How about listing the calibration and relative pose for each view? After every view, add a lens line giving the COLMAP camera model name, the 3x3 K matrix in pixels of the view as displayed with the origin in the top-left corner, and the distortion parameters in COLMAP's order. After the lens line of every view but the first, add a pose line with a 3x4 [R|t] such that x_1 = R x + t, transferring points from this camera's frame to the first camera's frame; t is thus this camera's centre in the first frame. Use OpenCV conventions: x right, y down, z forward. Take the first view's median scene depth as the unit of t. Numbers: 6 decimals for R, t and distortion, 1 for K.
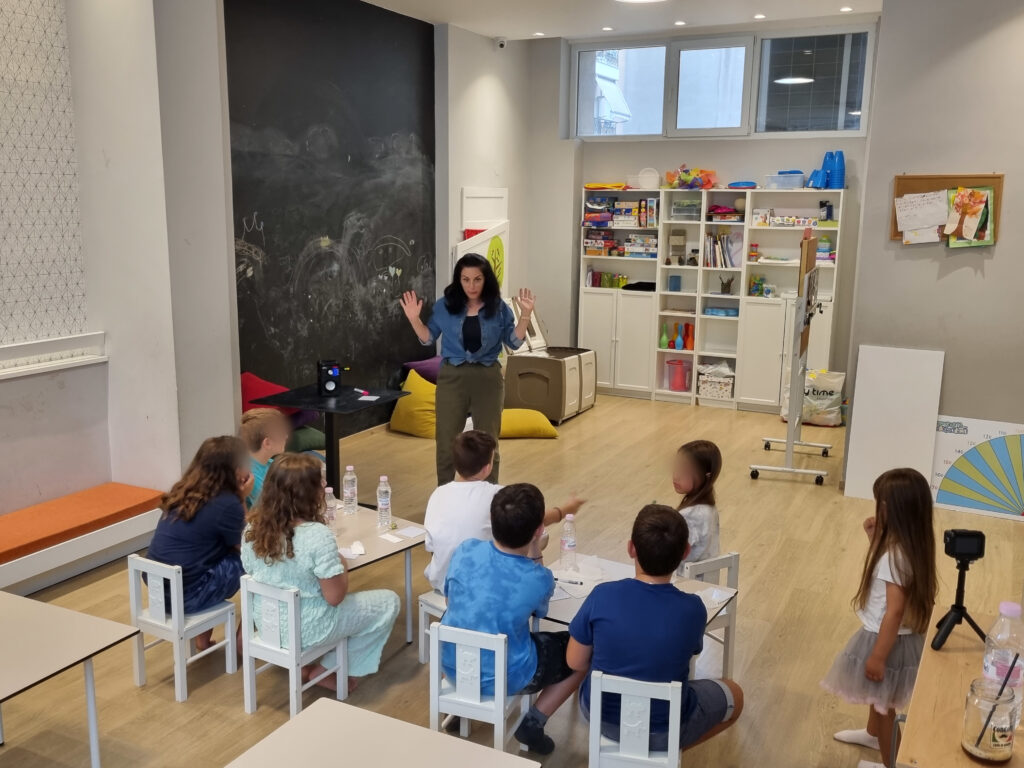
lens RADIAL K [[963.4, 0, 499.2], [0, 963.4, 382.1], [0, 0, 1]] dist [0.034833, 0.000000]
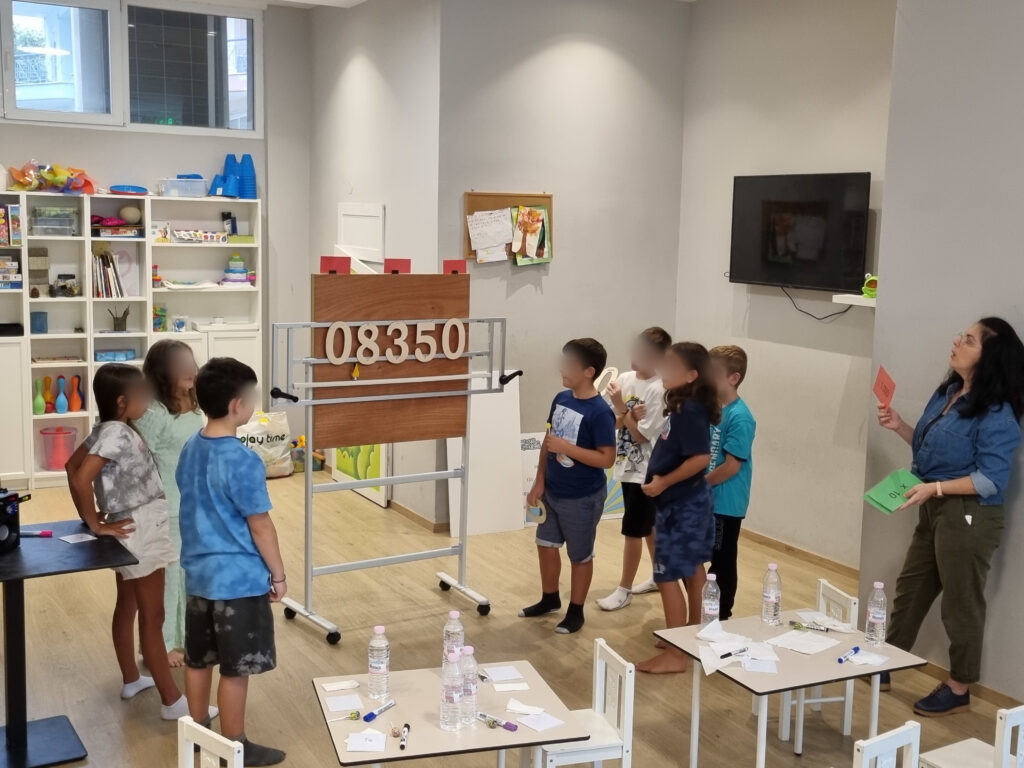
lens RADIAL K [[1210.5, 0, 514.8], [0, 1210.5, 379.2], [0, 0, 1]] dist [0.031551, 0.000000]
pose [[0.545268, -0.108339, 0.831231, -0.407790], [0.138434, 0.989636, 0.038175, -0.049496], [-0.826752, 0.094256, 0.554615, 0.225590]]
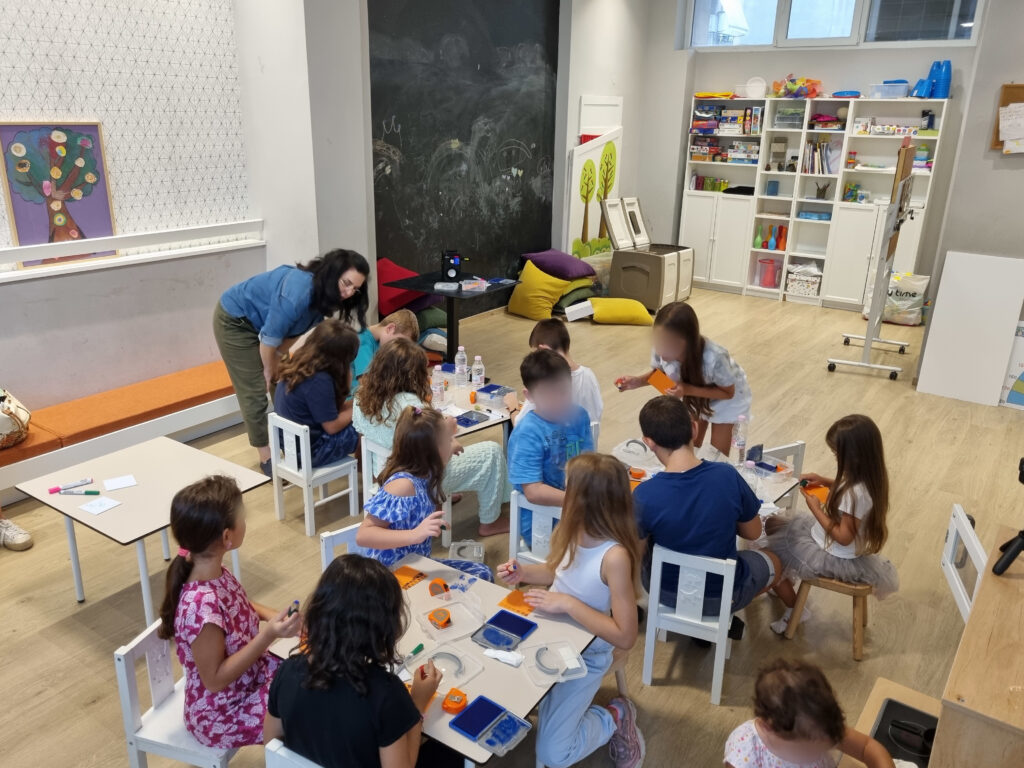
lens RADIAL K [[804.9, 0, 507.7], [0, 804.9, 375.9], [0, 0, 1]] dist [0.053162, -0.035597]
pose [[0.990728, 0.052925, -0.125131, 0.011563], [-0.036052, 0.990400, 0.133446, -0.003749], [0.130993, -0.127698, 0.983125, 0.032954]]
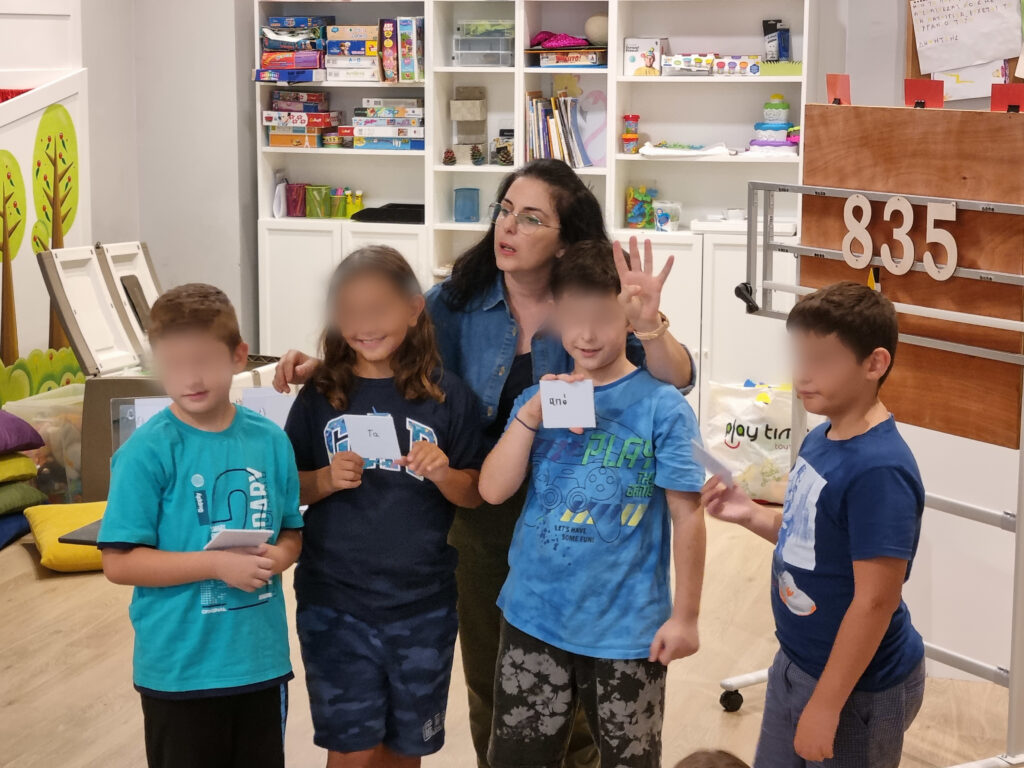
lens RADIAL K [[1966.7, 0, 512.2], [0, 1966.7, 370.2], [0, 0, 1]] dist [0.106890, 0.000000]
pose [[0.984361, -0.037030, 0.172225, 0.043567], [0.041267, 0.998926, -0.021087, -0.004621], [-0.171259, 0.027864, 0.984832, 0.092820]]
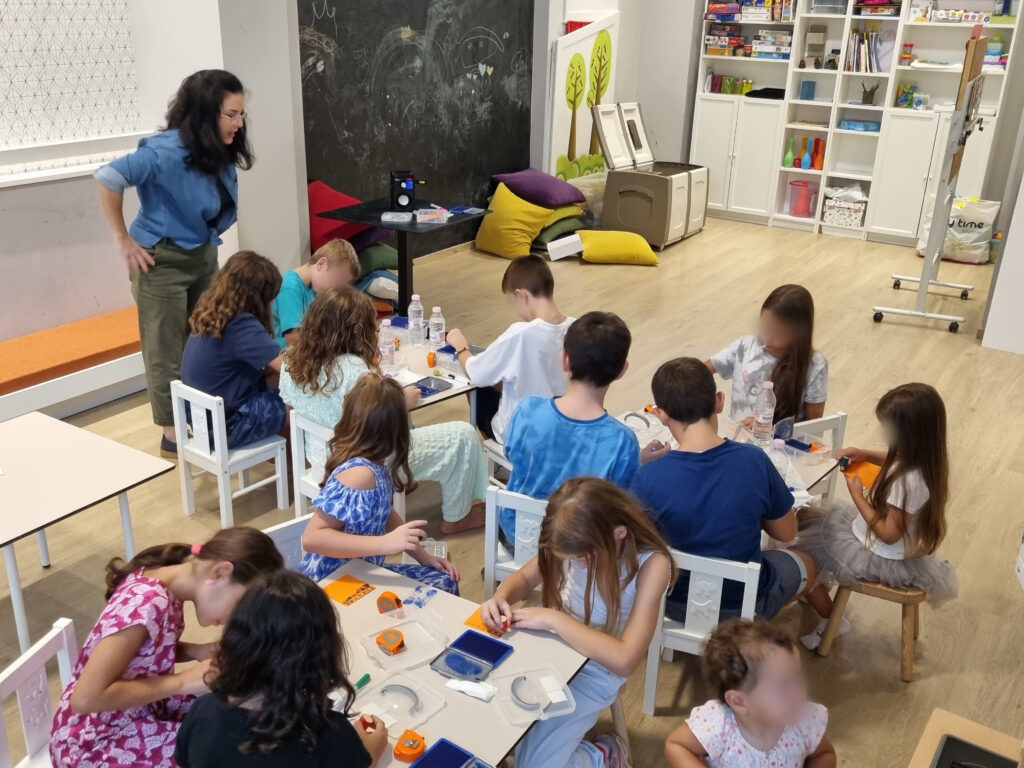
lens RADIAL K [[1001.9, 0, 501.1], [0, 1001.9, 381.3], [0, 0, 1]] dist [0.040869, 0.000000]
pose [[0.993795, 0.053573, -0.097476, 0.011189], [-0.034675, 0.981912, 0.186134, -0.005231], [0.105685, -0.181599, 0.977677, 0.039057]]
